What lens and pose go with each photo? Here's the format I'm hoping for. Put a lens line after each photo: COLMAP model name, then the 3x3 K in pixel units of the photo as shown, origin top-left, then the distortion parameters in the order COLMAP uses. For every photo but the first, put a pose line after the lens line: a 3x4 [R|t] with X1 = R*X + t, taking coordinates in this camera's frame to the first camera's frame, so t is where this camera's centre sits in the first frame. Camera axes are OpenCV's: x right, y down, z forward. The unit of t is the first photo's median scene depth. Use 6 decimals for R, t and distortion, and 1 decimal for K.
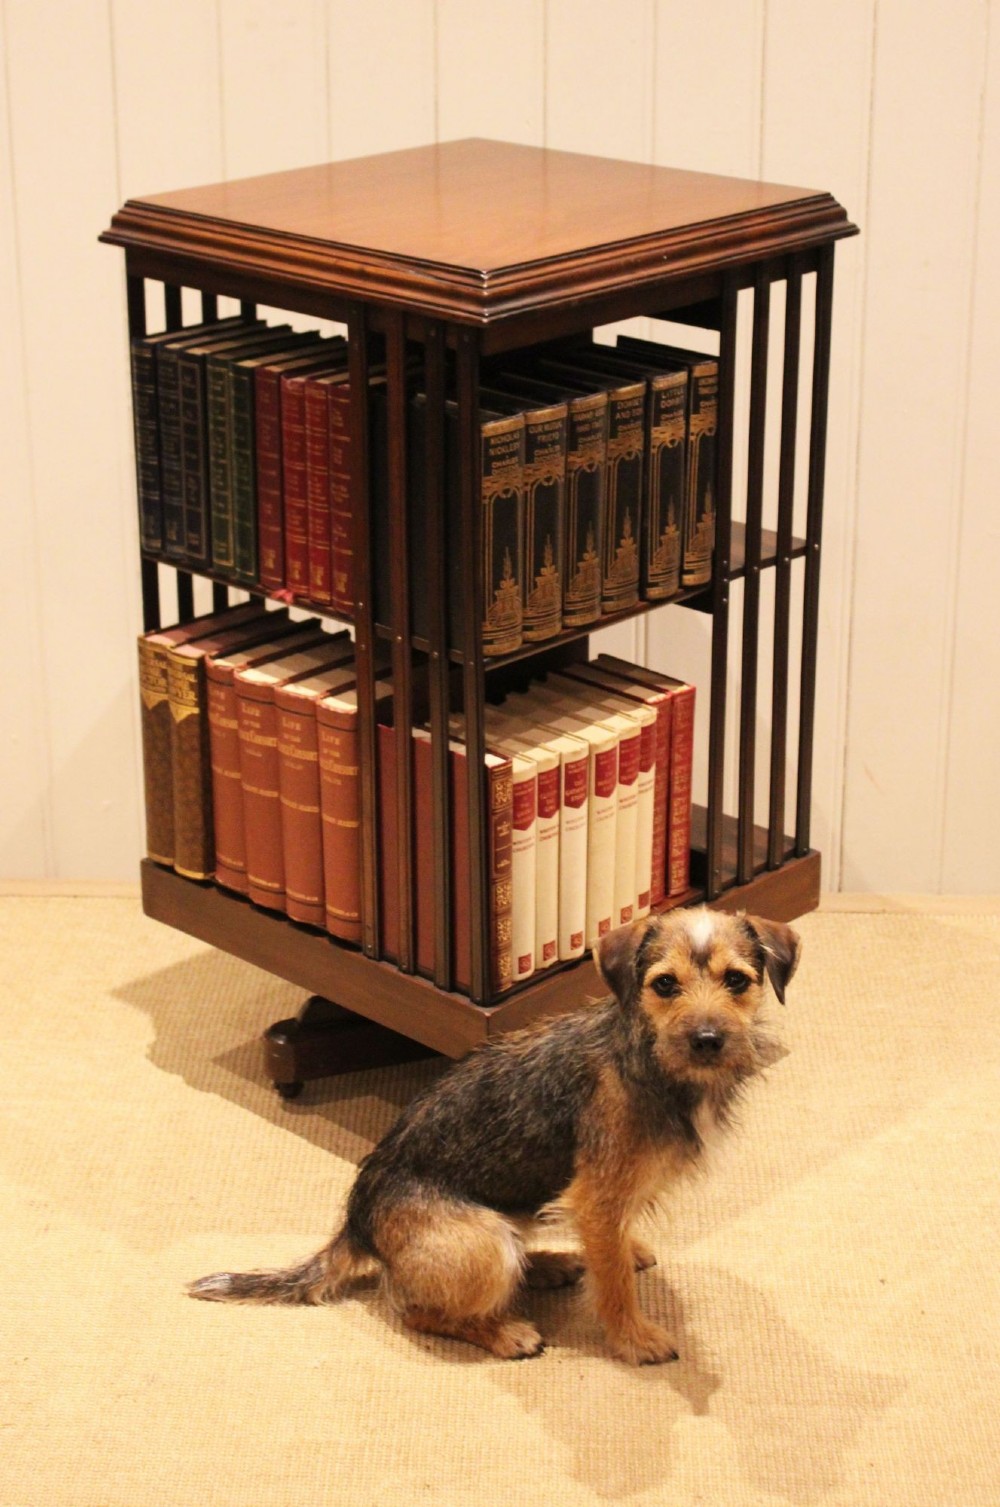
lens RADIAL K [[2623.3, 0, 500.0], [0, 2623.3, 753.5], [0, 0, 1]] dist [0.015749, -1.175436]
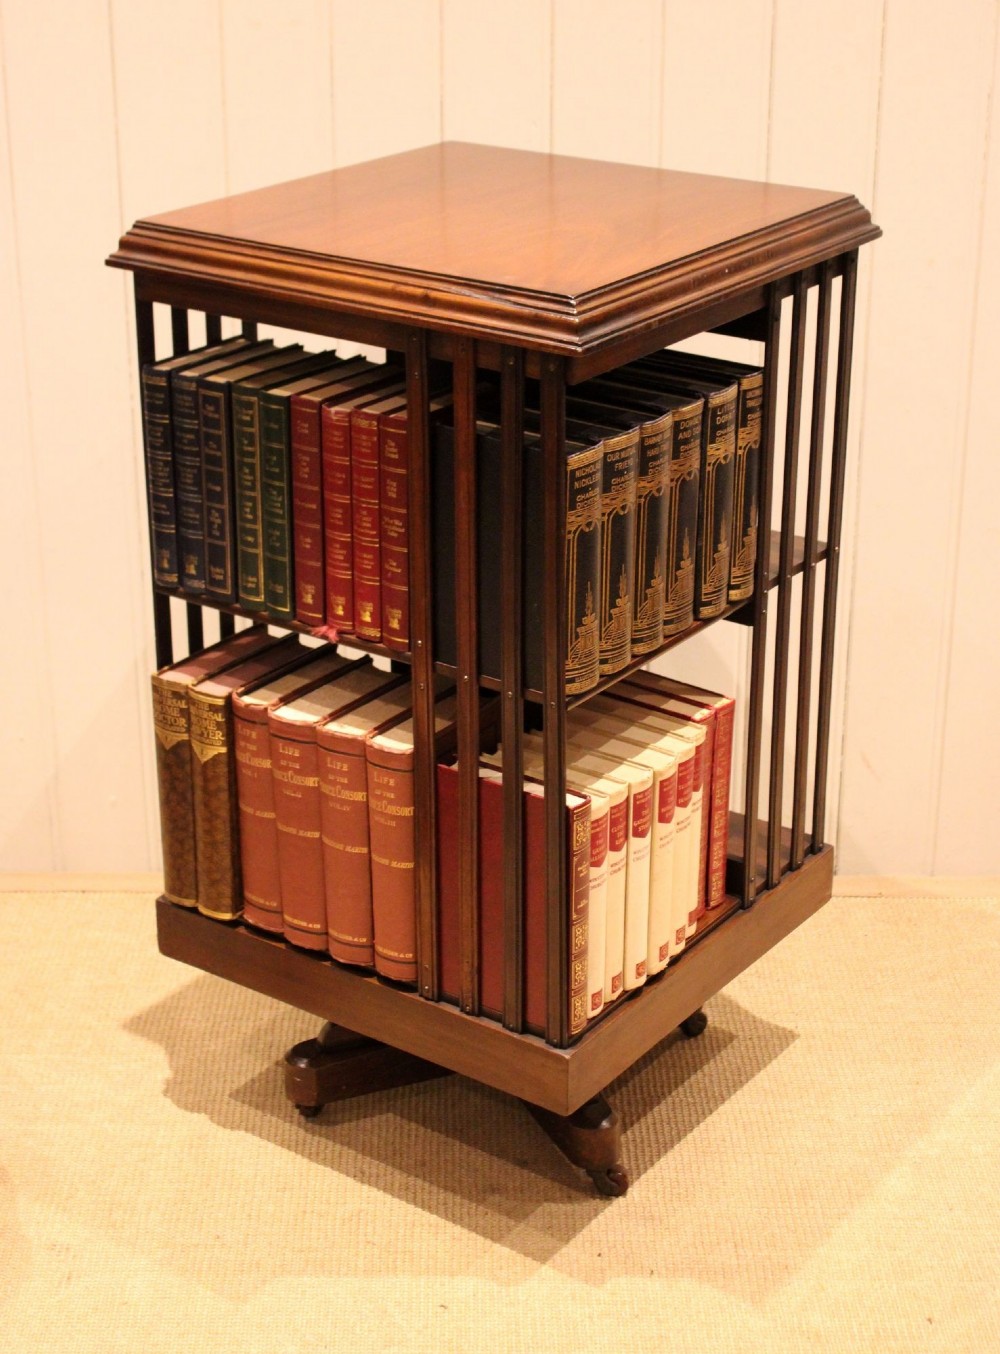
lens RADIAL K [[2259.9, 0, 500.0], [0, 2259.9, 677.0], [0, 0, 1]] dist [0.048937, -1.367673]
pose [[0.990077, -0.051965, 0.130566, -0.127331], [0.049512, 0.998532, 0.021960, -0.058573], [-0.131515, -0.015277, 0.991196, 0.173048]]
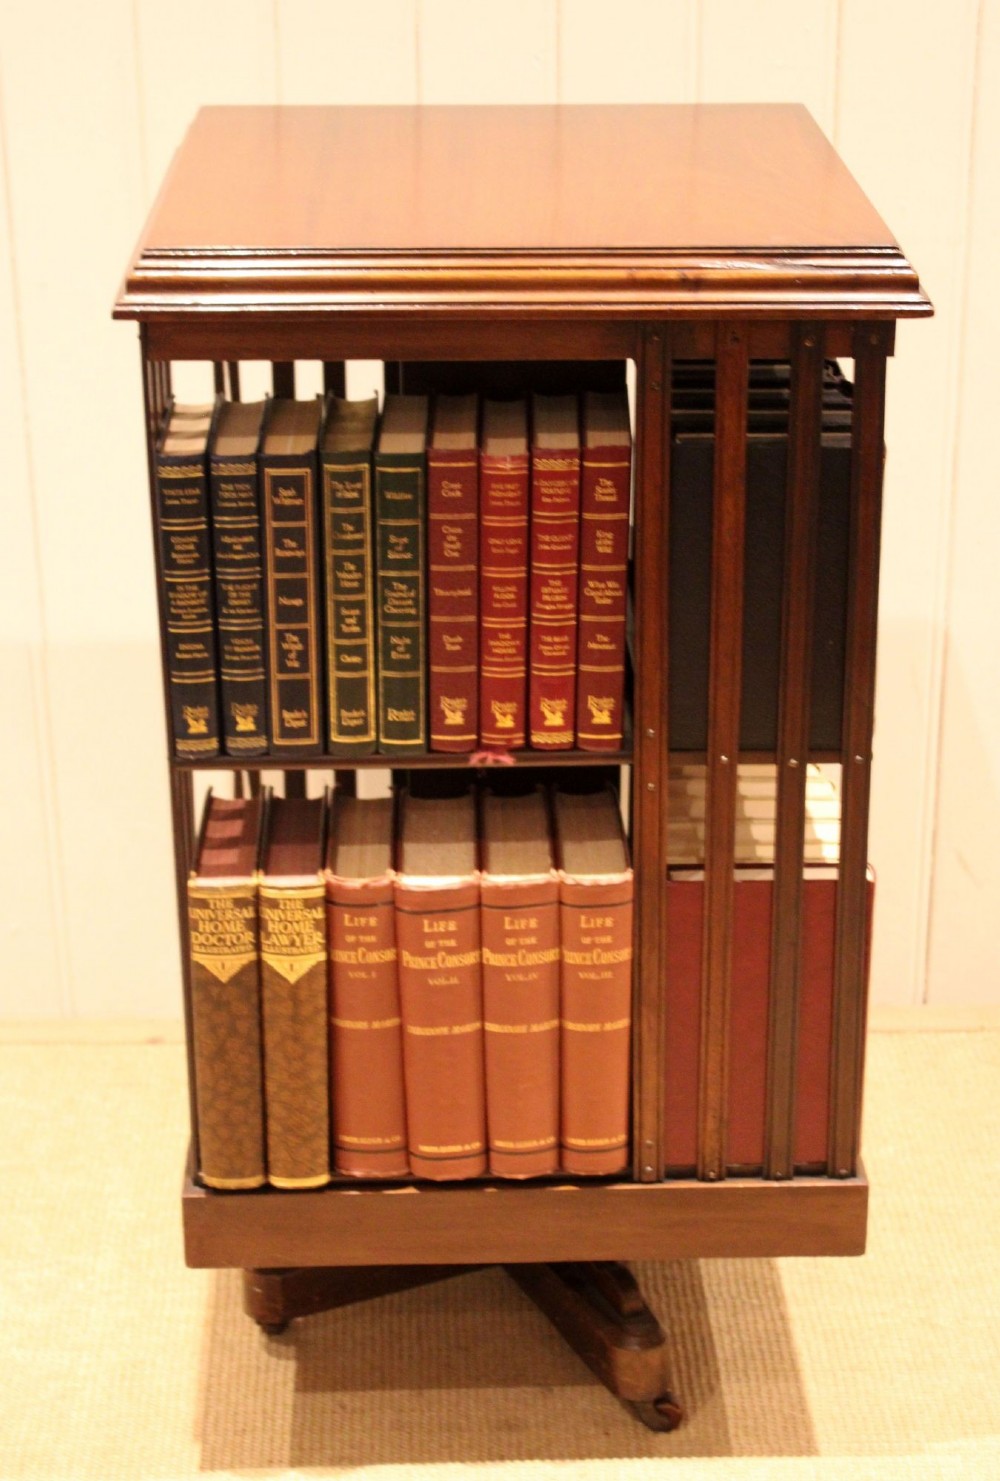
lens RADIAL K [[2547.4, 0, 500.0], [0, 2547.4, 740.5], [0, 0, 1]] dist [0.016768, -0.042573]
pose [[0.703727, -0.288884, 0.649087, -0.527310], [0.268279, 0.954014, 0.133733, -0.155361], [-0.657871, 0.080025, 0.748867, 0.474724]]
